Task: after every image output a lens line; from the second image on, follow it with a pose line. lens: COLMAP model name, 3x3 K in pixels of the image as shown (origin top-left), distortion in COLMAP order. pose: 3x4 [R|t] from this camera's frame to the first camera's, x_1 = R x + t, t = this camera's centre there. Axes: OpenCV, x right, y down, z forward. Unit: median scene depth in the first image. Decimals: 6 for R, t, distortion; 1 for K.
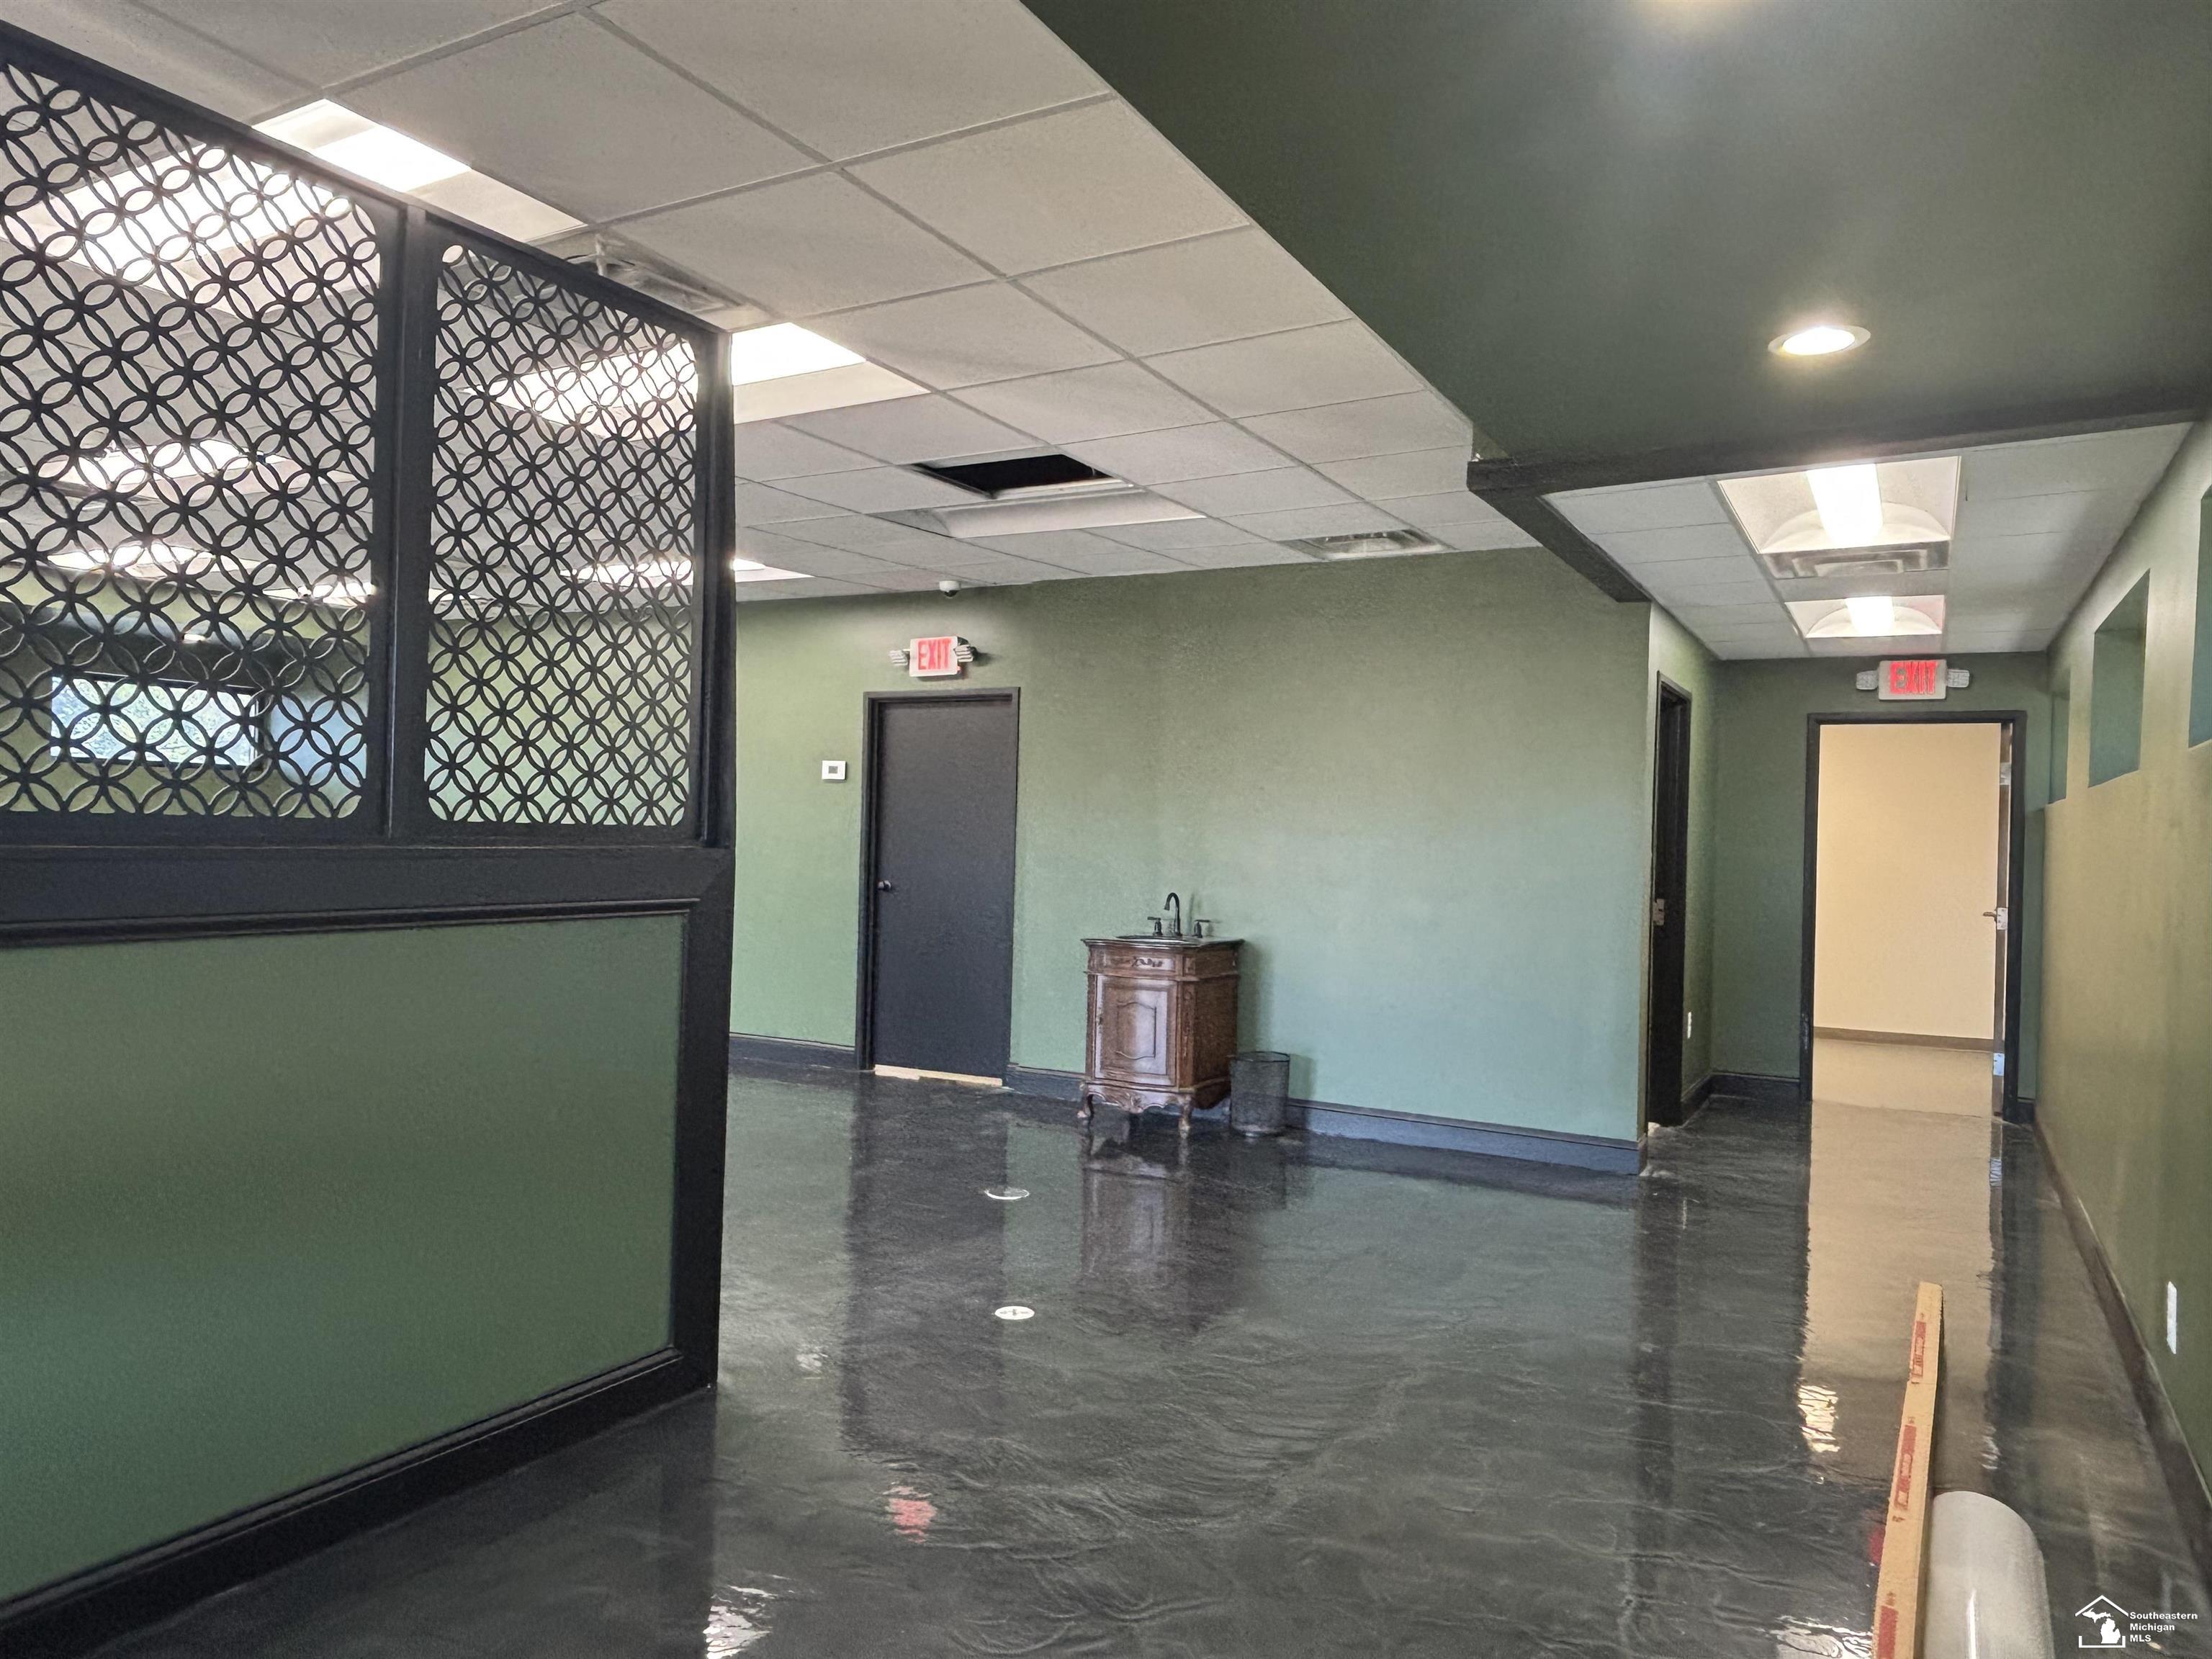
lens RADIAL K [[1470.1, 0, 1106.0], [0, 1470.1, 829.5], [0, 0, 1]] dist [0.082025, -0.000249]
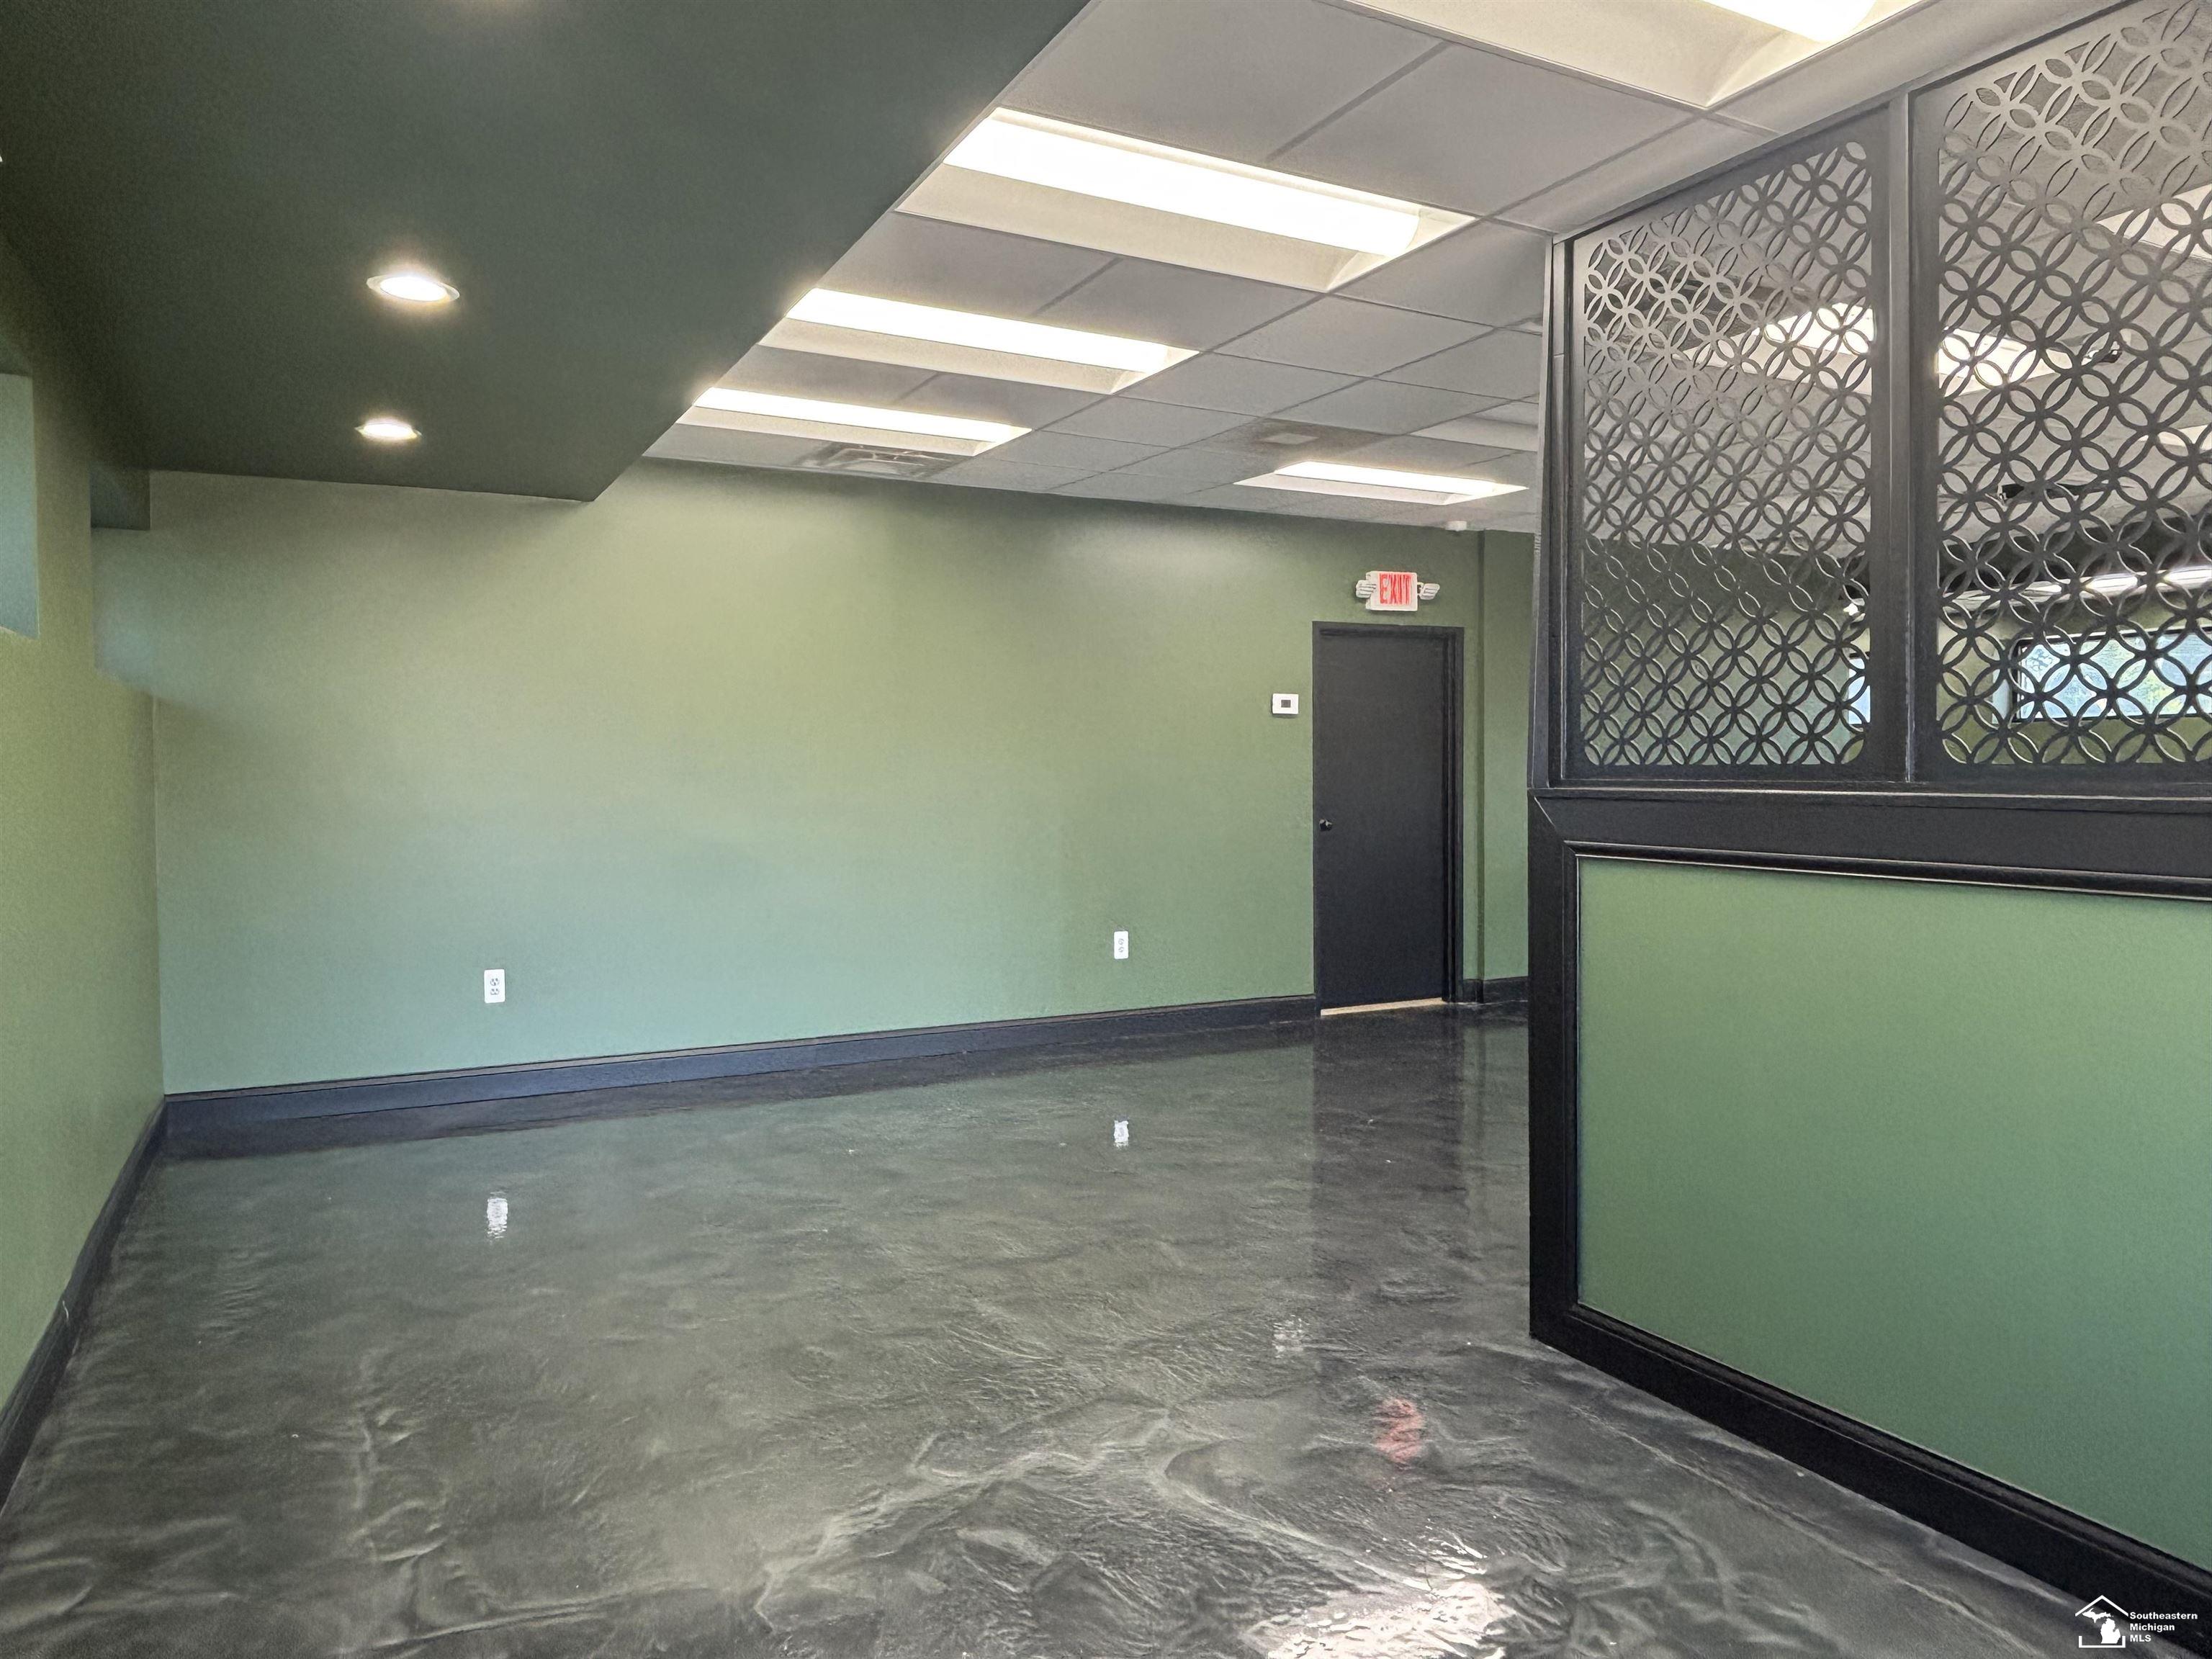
lens RADIAL K [[1470.1, 0, 1106.0], [0, 1470.1, 829.5], [0, 0, 1]] dist [0.082025, -0.000249]
pose [[0.532171, -0.068395, 0.843870, -1.107511], [0.020154, 0.997473, 0.068134, -0.028622], [-0.846397, -0.019251, 0.532205, 0.642279]]
